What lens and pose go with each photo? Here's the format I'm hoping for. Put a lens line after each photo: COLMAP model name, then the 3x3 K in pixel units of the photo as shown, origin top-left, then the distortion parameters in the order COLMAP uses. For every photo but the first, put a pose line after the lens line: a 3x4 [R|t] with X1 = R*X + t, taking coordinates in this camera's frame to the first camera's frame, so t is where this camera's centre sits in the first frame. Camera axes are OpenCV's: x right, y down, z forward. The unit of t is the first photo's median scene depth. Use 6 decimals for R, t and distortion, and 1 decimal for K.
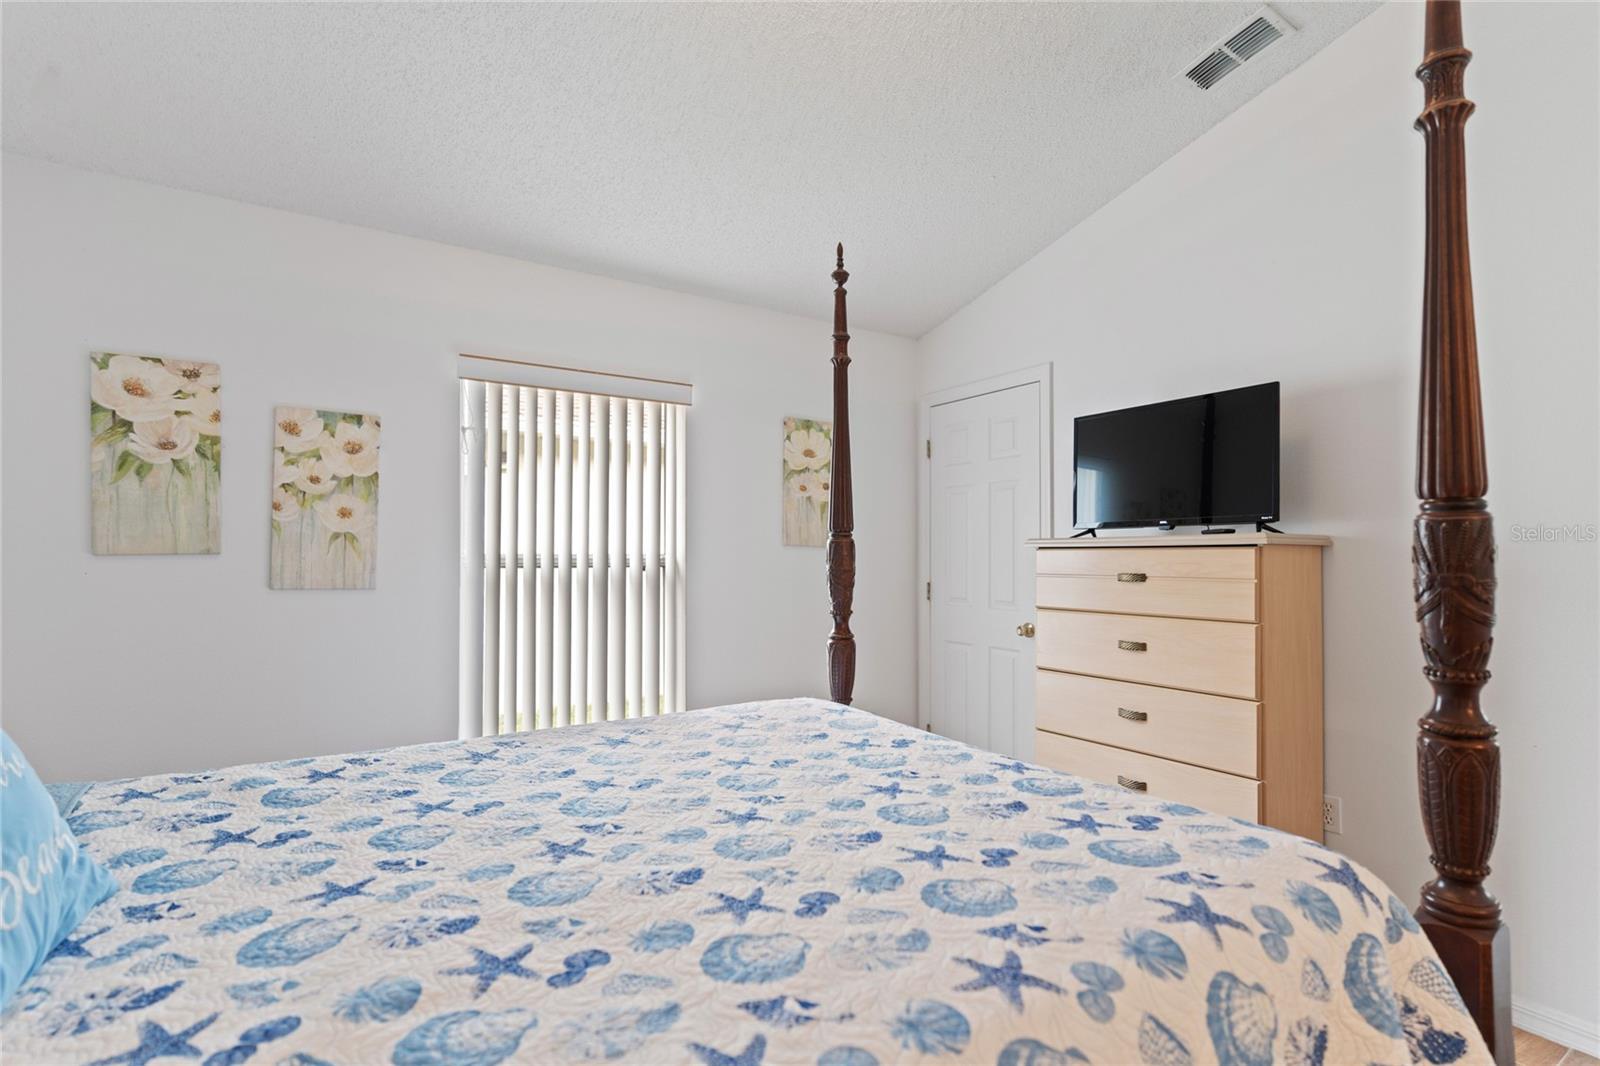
lens RADIAL K [[778.1, 0, 798.8], [0, 778.1, 549.7], [0, 0, 1]] dist [0.002355, 0.000232]
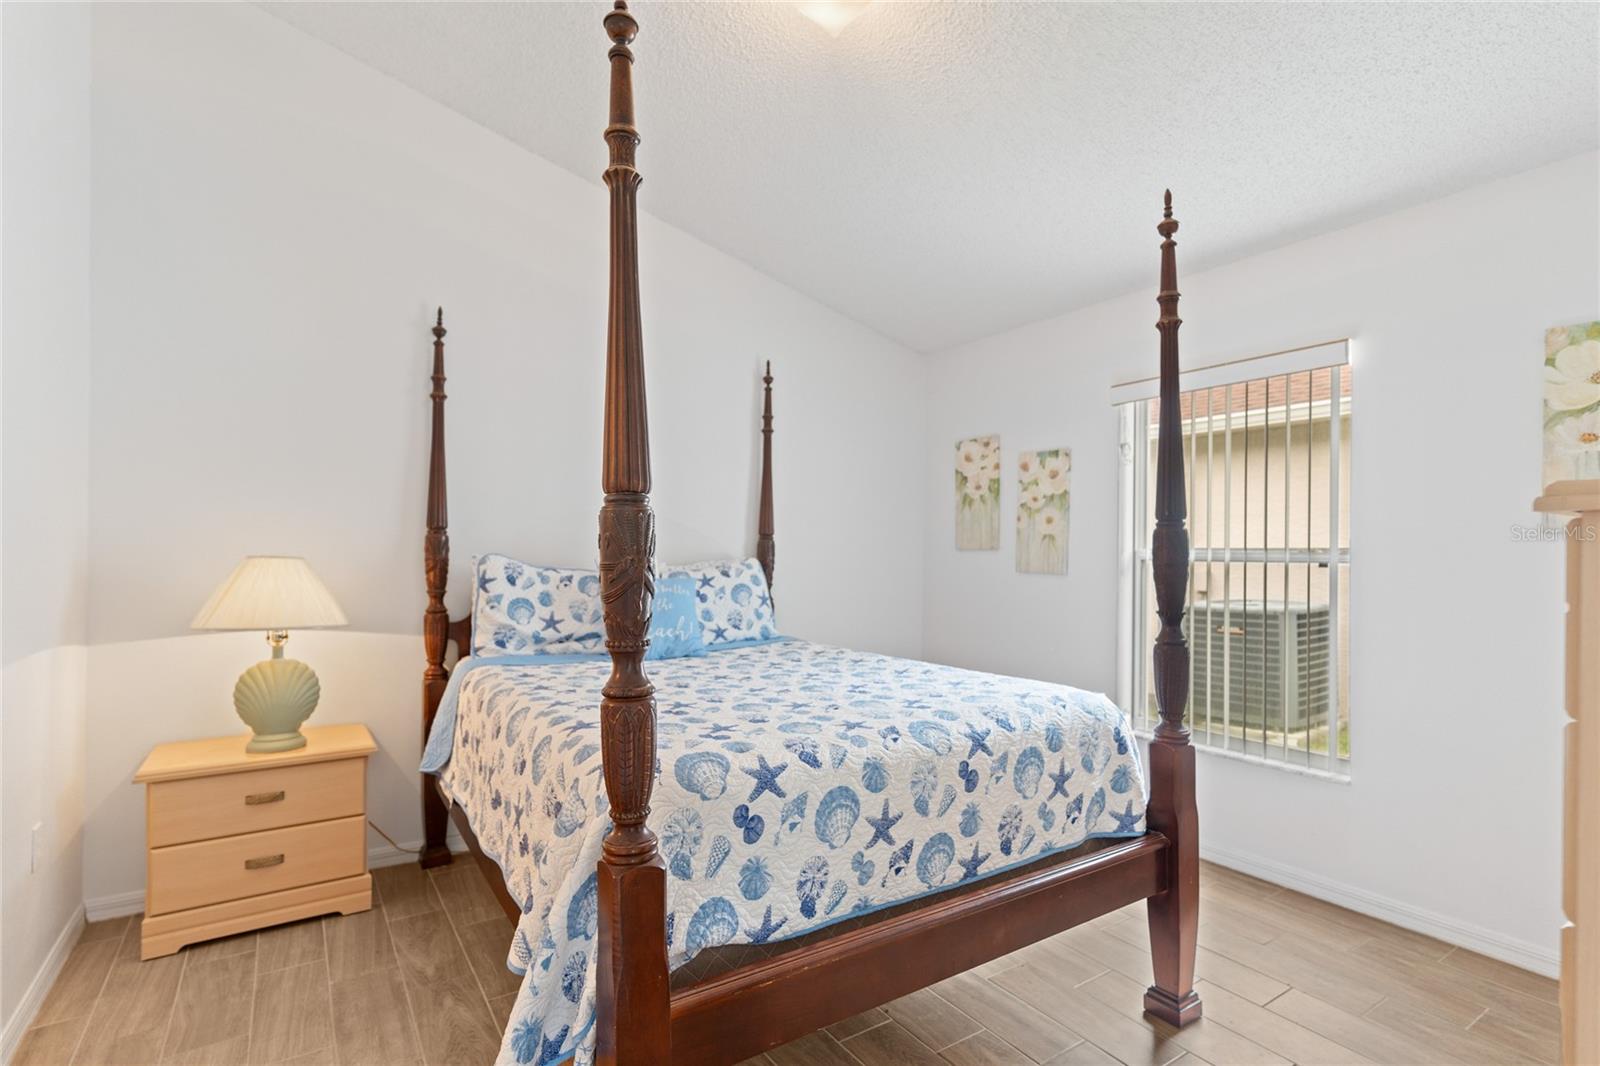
lens RADIAL K [[778.1, 0, 798.8], [0, 778.1, 549.7], [0, 0, 1]] dist [0.002355, 0.000232]
pose [[0.002010, -0.002190, -0.999996, 0.905604], [0.009126, 0.999956, -0.002172, 0.005491], [0.999956, -0.009121, 0.002030, 0.575325]]
